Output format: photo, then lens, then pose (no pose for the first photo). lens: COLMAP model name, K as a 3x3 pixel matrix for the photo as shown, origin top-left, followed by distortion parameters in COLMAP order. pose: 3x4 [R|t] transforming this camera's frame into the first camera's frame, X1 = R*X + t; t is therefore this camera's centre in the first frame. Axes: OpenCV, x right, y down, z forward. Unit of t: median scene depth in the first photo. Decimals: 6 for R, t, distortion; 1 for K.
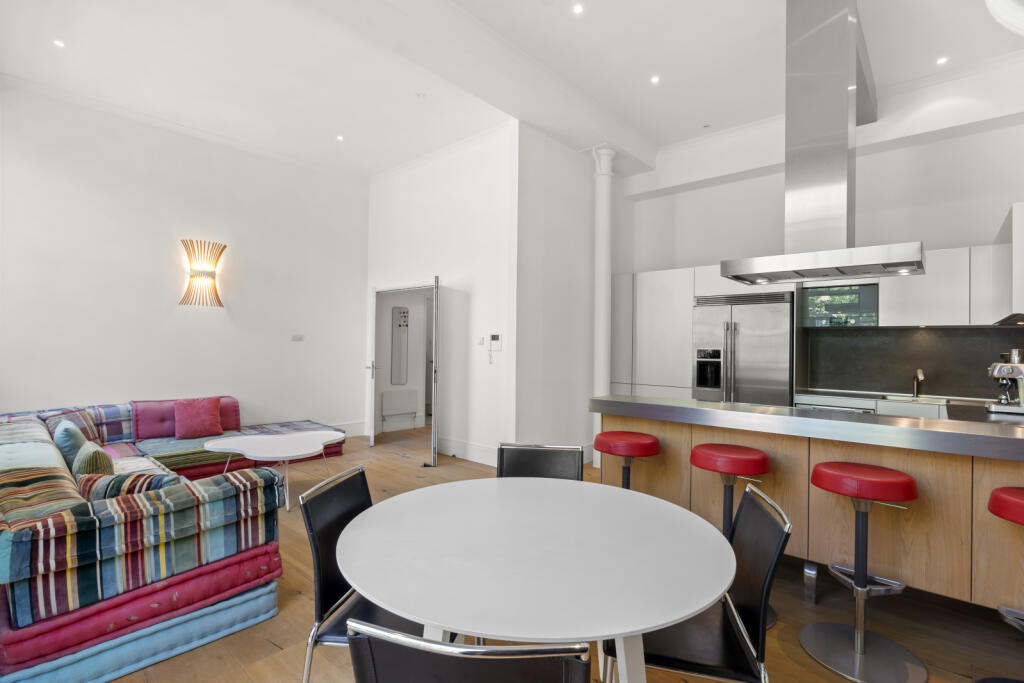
lens RADIAL K [[485.9, 0, 516.8], [0, 485.9, 341.9], [0, 0, 1]] dist [-0.013959, 0.000844]
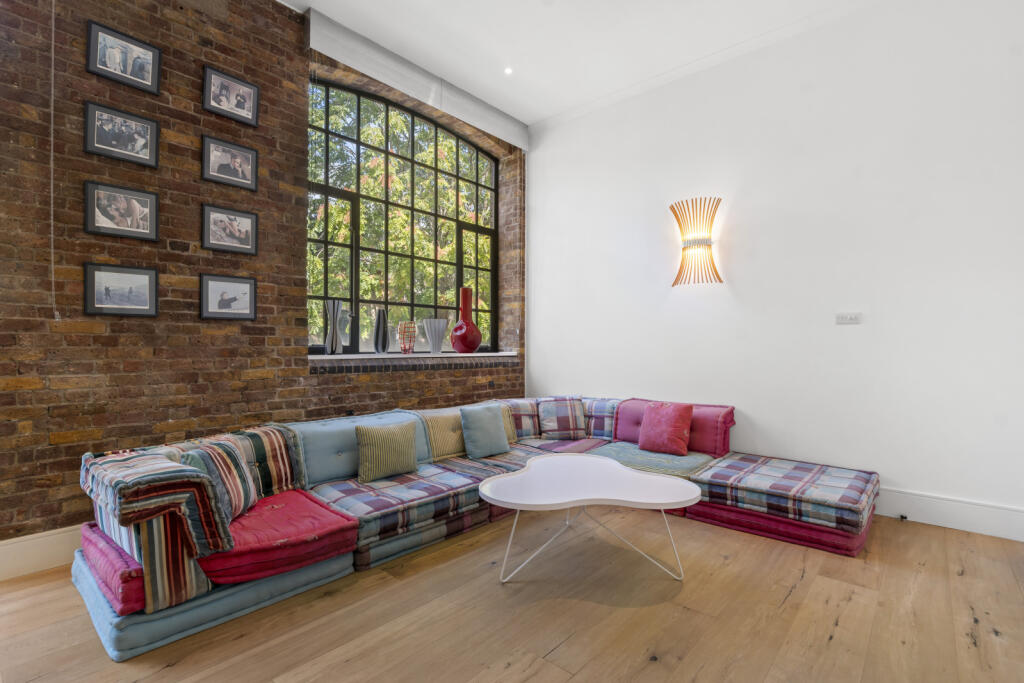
lens RADIAL K [[485.9, 0, 516.8], [0, 485.9, 341.9], [0, 0, 1]] dist [-0.013959, 0.000844]
pose [[0.011347, -0.023920, -0.999649, 0.128078], [0.007230, 0.999690, -0.023839, 0.035870], [0.999909, -0.006957, 0.011517, 0.758583]]
